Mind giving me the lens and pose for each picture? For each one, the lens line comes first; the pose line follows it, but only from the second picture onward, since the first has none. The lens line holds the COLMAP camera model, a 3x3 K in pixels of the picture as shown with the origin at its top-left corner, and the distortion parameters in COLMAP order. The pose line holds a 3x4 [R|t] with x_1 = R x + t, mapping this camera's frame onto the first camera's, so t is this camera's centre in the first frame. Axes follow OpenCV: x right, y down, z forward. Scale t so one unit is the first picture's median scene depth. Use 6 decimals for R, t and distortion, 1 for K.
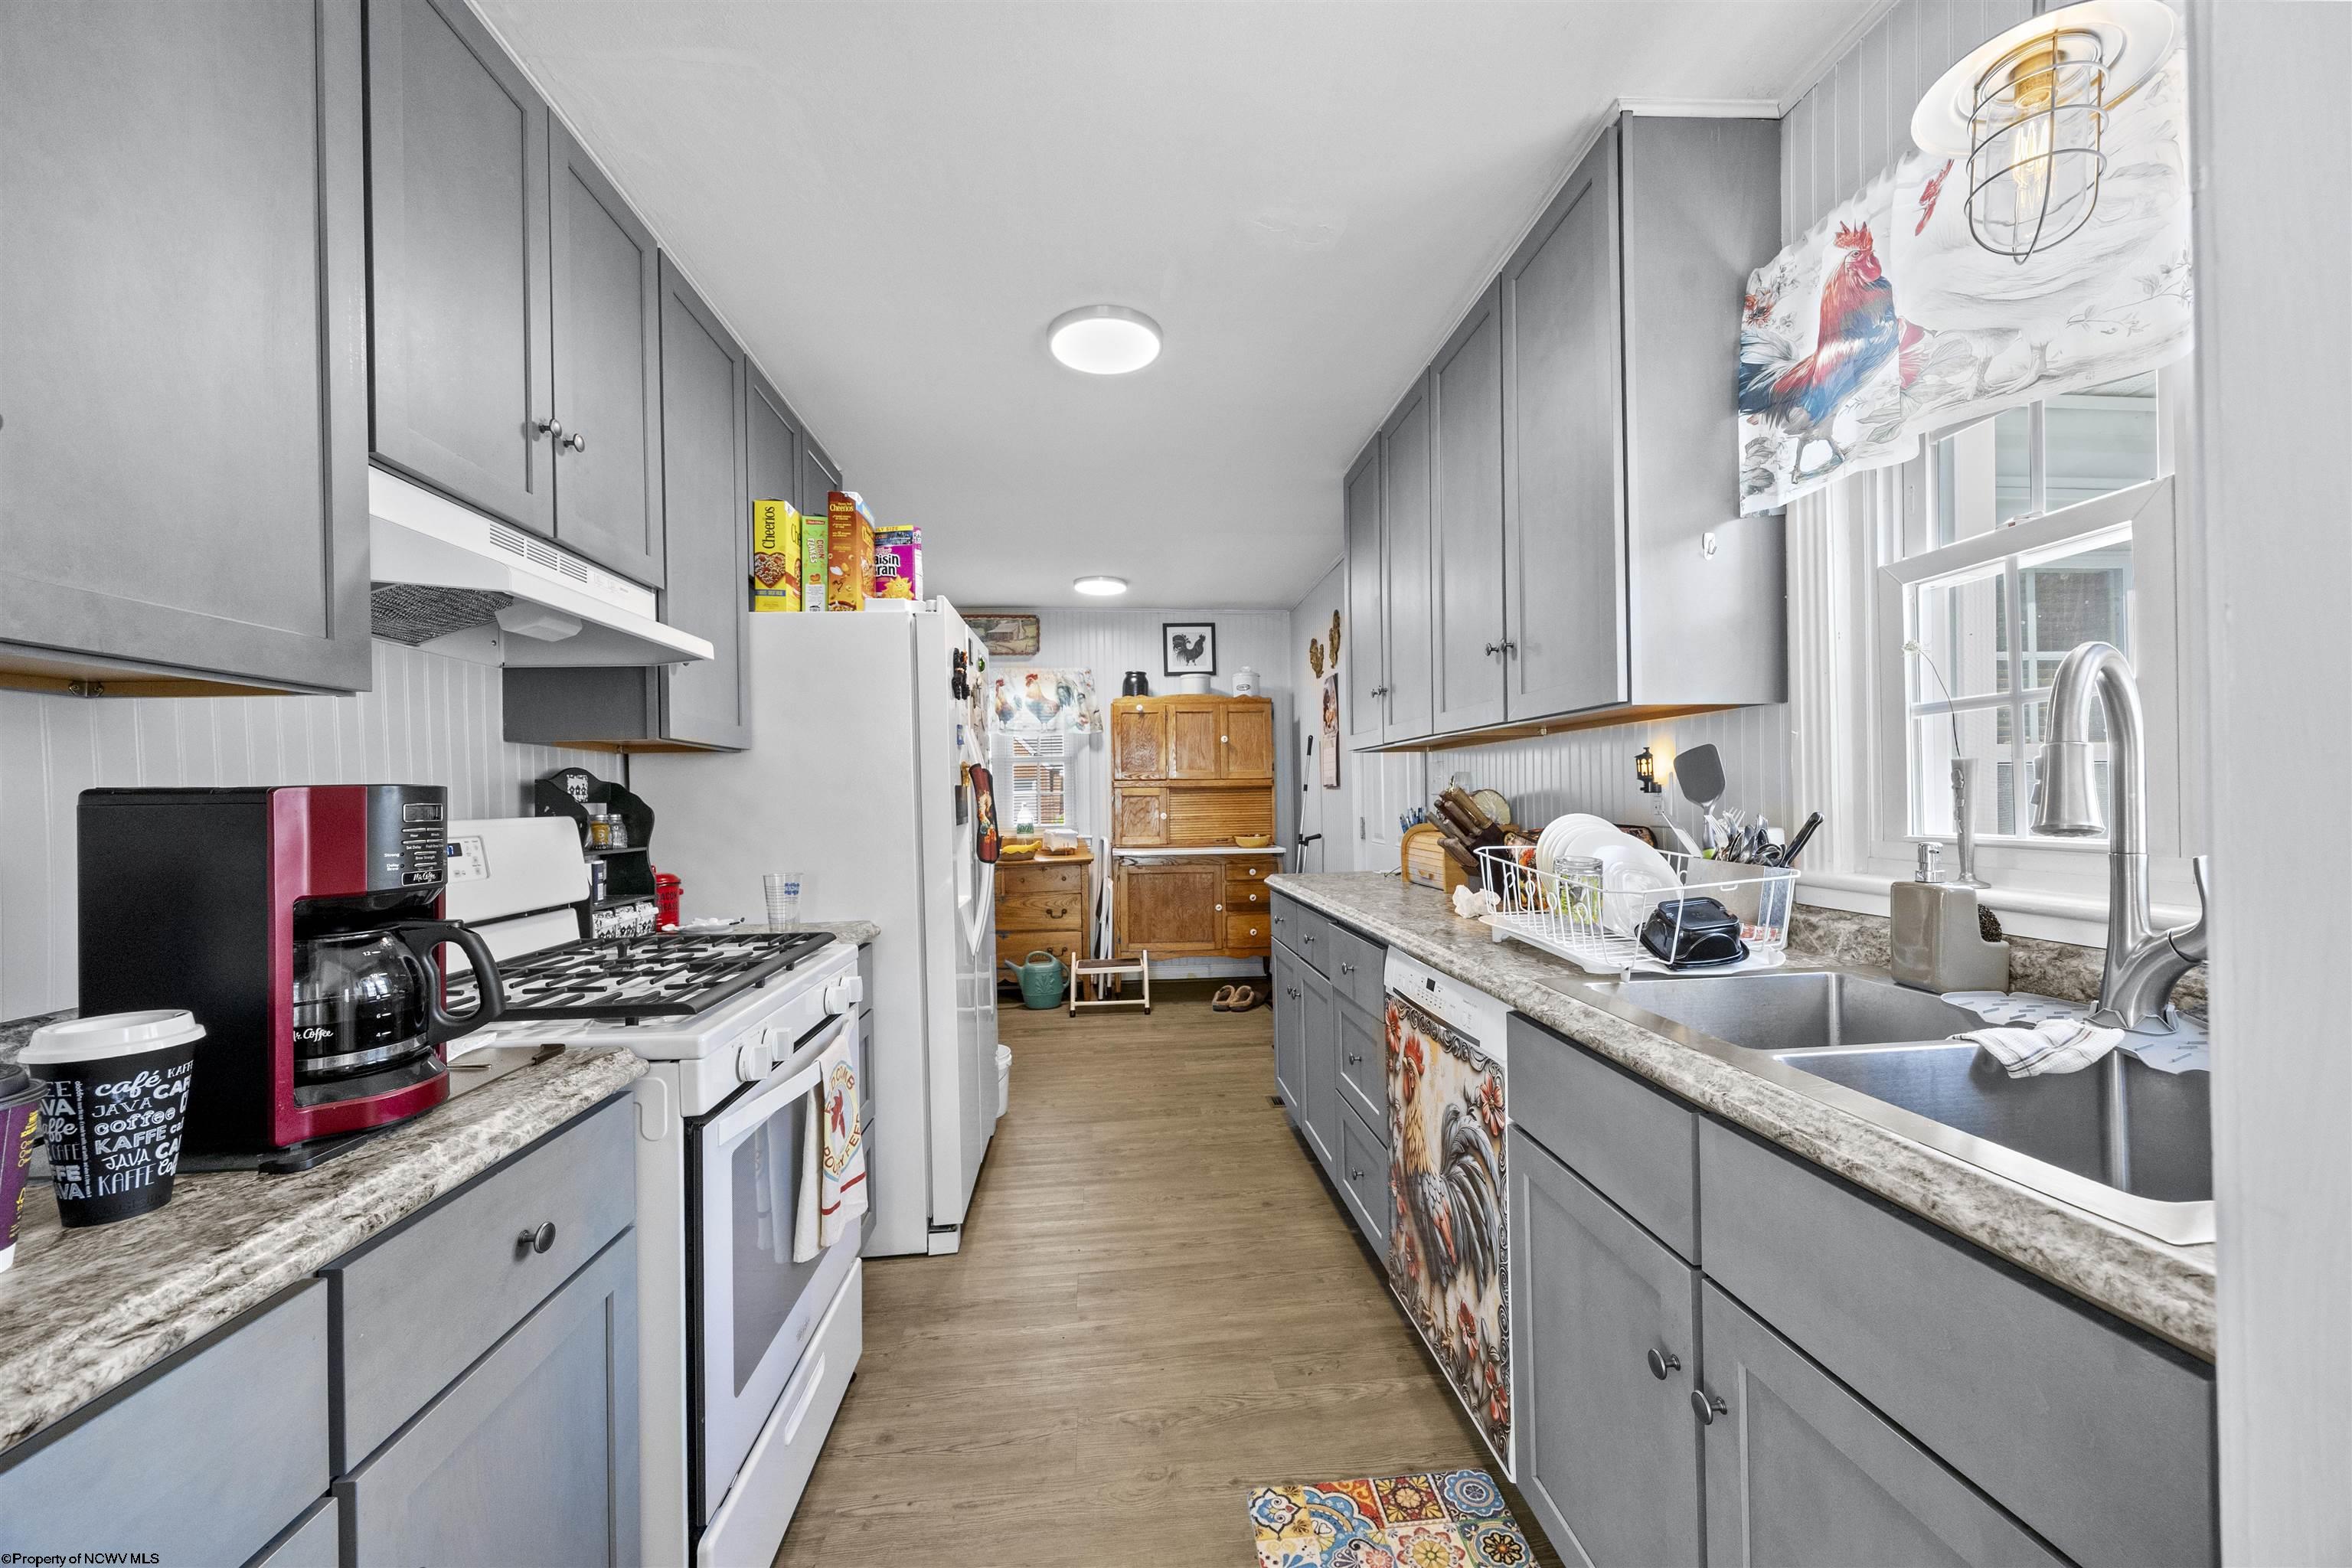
lens RADIAL K [[946.9, 0, 1176.3], [0, 946.9, 790.6], [0, 0, 1]] dist [-0.000206, 0.000004]
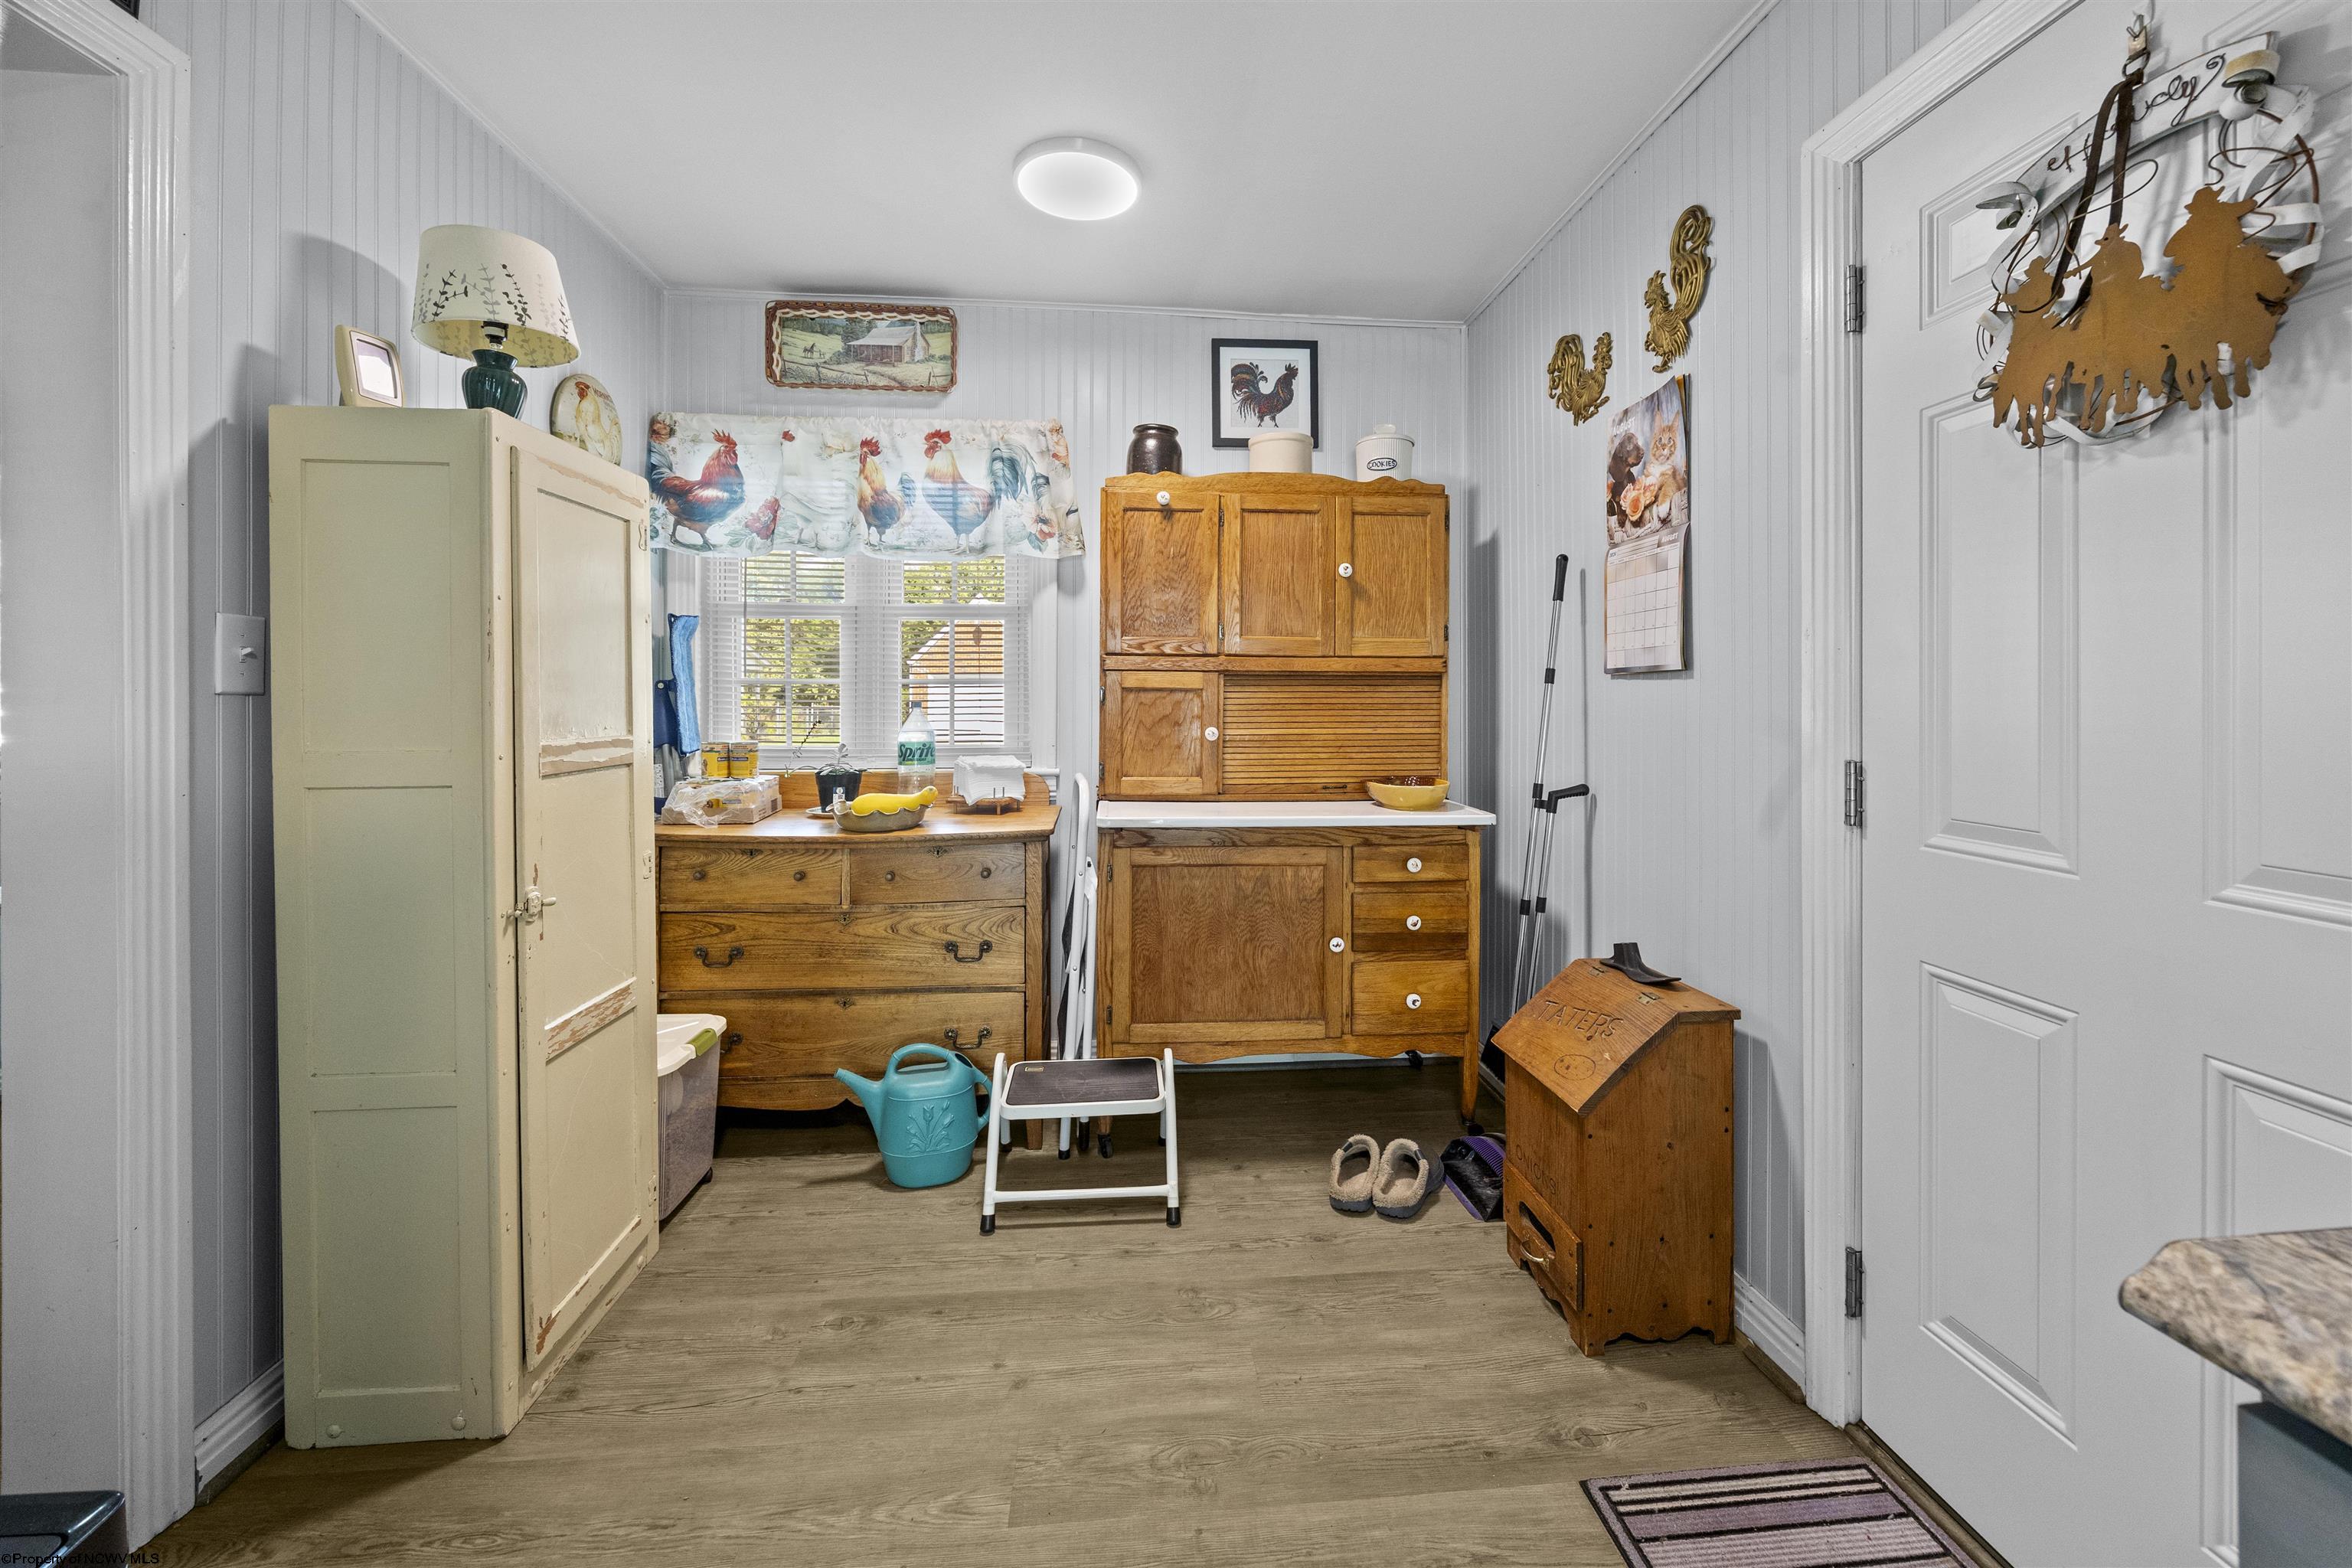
lens RADIAL K [[946.9, 0, 1201.8], [0, 946.9, 700.6], [0, 0, 1]] dist [-0.000206, 0.000004]
pose [[0.999561, 0.018454, 0.023198, -0.028825], [-0.018704, 0.999769, 0.010622, 0.005854], [-0.022997, -0.011051, 0.999674, 0.535363]]
